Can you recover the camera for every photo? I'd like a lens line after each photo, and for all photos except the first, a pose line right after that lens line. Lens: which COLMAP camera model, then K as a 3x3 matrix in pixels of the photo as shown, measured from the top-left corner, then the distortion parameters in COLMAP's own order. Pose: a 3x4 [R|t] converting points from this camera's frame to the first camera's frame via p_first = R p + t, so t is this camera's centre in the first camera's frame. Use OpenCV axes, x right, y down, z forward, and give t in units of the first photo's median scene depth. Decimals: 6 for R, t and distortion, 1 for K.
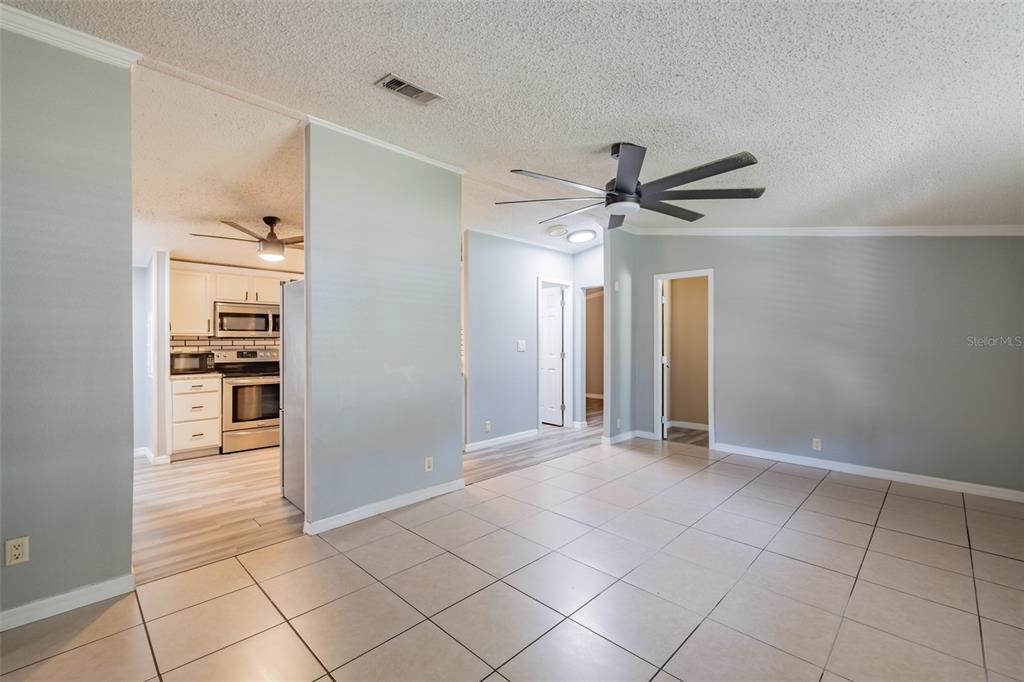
lens RADIAL K [[440.9, 0, 507.0], [0, 440.9, 343.0], [0, 0, 1]] dist [0.003732, 0.001159]
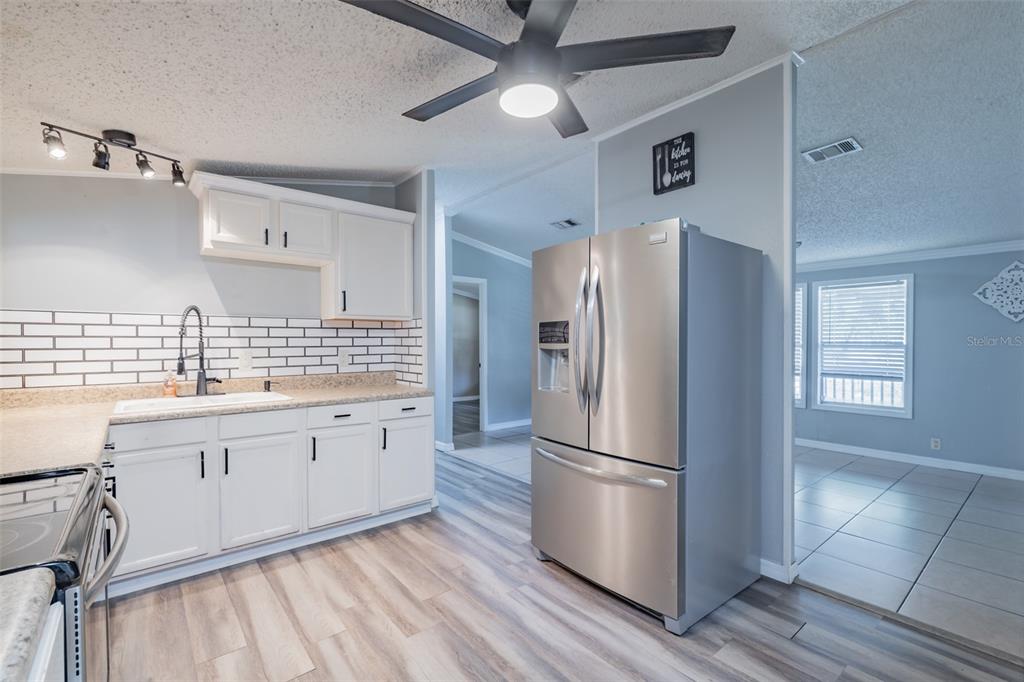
lens RADIAL K [[456.2, 0, 508.6], [0, 456.2, 347.5], [0, 0, 1]] dist [0.002233, 0.000173]
pose [[0.100244, -0.013960, 0.994865, -0.750211], [0.005969, 0.999892, 0.013429, -0.000720], [-0.994945, 0.004592, 0.100317, 0.812519]]
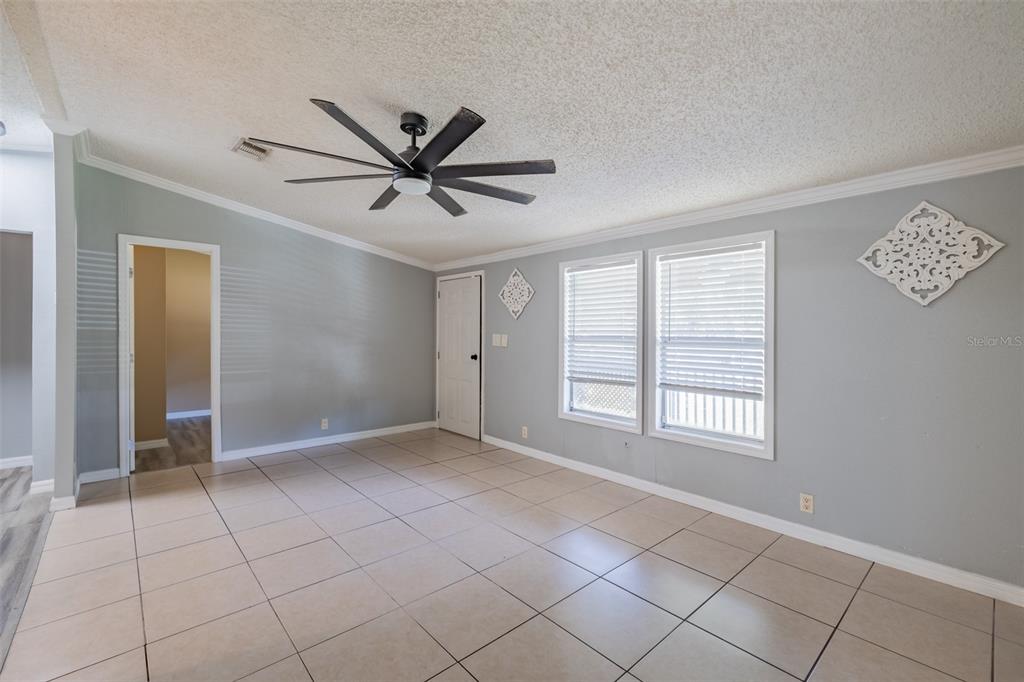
lens RADIAL K [[440.9, 0, 506.9], [0, 440.9, 333.1], [0, 0, 1]] dist [0.003732, 0.001159]
pose [[0.063430, -0.000245, 0.997986, -0.335598], [0.001232, 0.999999, 0.000168, -0.001935], [-0.997986, 0.001219, 0.063430, 0.398791]]
